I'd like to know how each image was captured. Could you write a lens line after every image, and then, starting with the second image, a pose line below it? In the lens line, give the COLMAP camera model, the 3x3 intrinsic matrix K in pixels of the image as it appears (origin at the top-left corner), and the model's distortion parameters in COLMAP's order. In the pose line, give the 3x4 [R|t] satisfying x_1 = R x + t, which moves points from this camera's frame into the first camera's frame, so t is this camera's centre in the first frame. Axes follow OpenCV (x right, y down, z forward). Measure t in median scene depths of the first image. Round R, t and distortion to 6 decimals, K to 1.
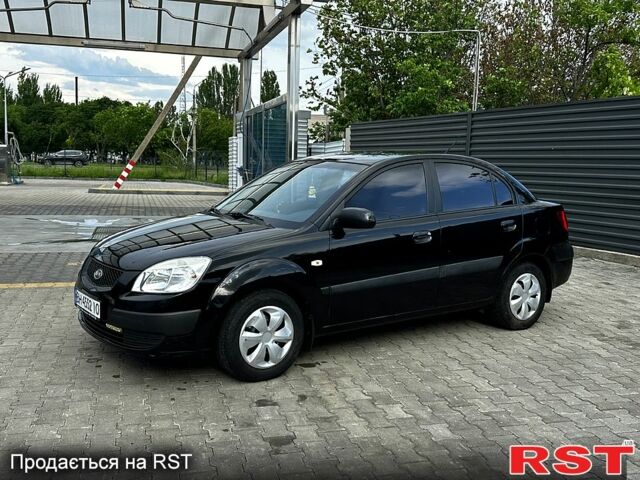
lens RADIAL K [[658.6, 0, 324.8], [0, 658.6, 239.7], [0, 0, 1]] dist [0.190097, -0.398755]
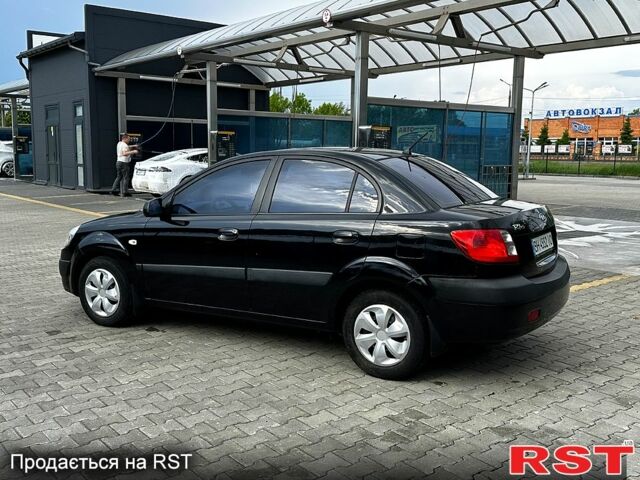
lens RADIAL K [[658.6, 0, 324.8], [0, 658.6, 239.7], [0, 0, 1]] dist [0.190097, -0.398755]
pose [[0.408849, 0.097614, -0.907366, 1.189247], [-0.105546, 0.992649, 0.059230, -0.075152], [0.906478, 0.071553, 0.416146, 0.784573]]
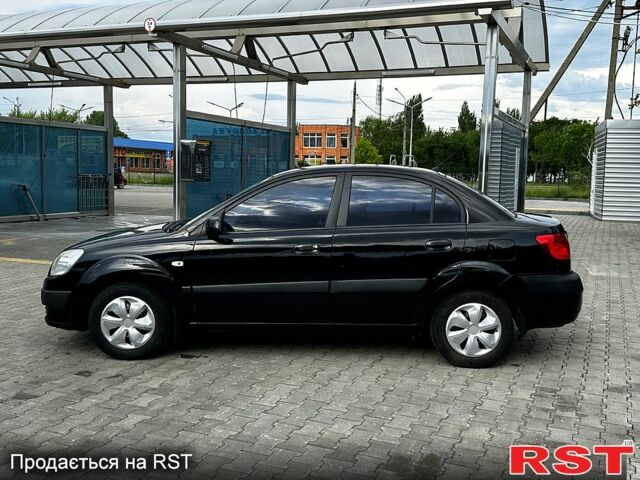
lens RADIAL K [[658.6, 0, 324.8], [0, 658.6, 239.7], [0, 0, 1]] dist [0.190097, -0.398755]
pose [[0.793527, 0.052569, -0.606260, 0.834845], [-0.070092, 0.997527, -0.005247, -0.016003], [0.604485, 0.046657, 0.795249, 0.247600]]
